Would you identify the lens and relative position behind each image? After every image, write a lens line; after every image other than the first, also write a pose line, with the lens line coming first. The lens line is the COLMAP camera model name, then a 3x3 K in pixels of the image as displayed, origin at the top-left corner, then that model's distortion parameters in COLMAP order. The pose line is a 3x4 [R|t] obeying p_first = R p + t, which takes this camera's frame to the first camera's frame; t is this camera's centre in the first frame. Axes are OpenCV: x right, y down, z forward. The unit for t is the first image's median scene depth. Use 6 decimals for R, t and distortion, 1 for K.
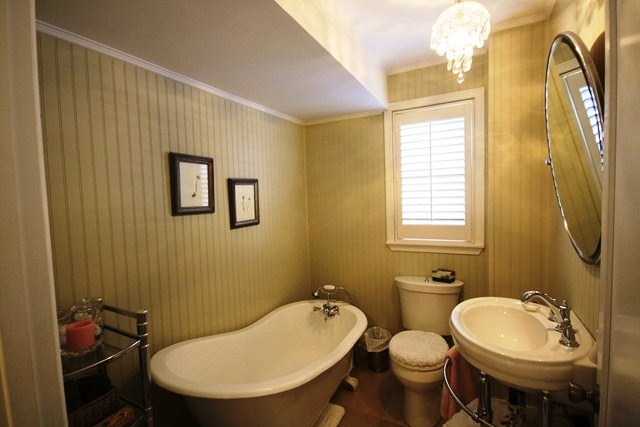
lens RADIAL K [[306.8, 0, 320.0], [0, 306.8, 213.5], [0, 0, 1]] dist [-0.000432, 0.000087]
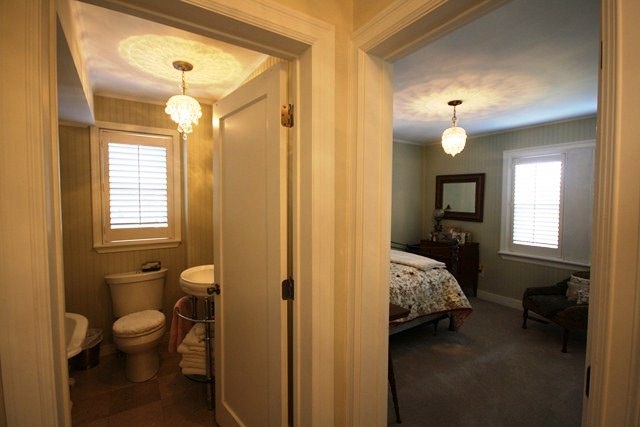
lens RADIAL K [[306.8, 0, 320.0], [0, 306.8, 213.5], [0, 0, 1]] dist [-0.000432, 0.000087]
pose [[0.513662, -0.005009, 0.857978, -0.337444], [0.024613, 0.999657, -0.008899, 0.008626], [-0.857639, 0.025688, 0.513610, -0.277317]]
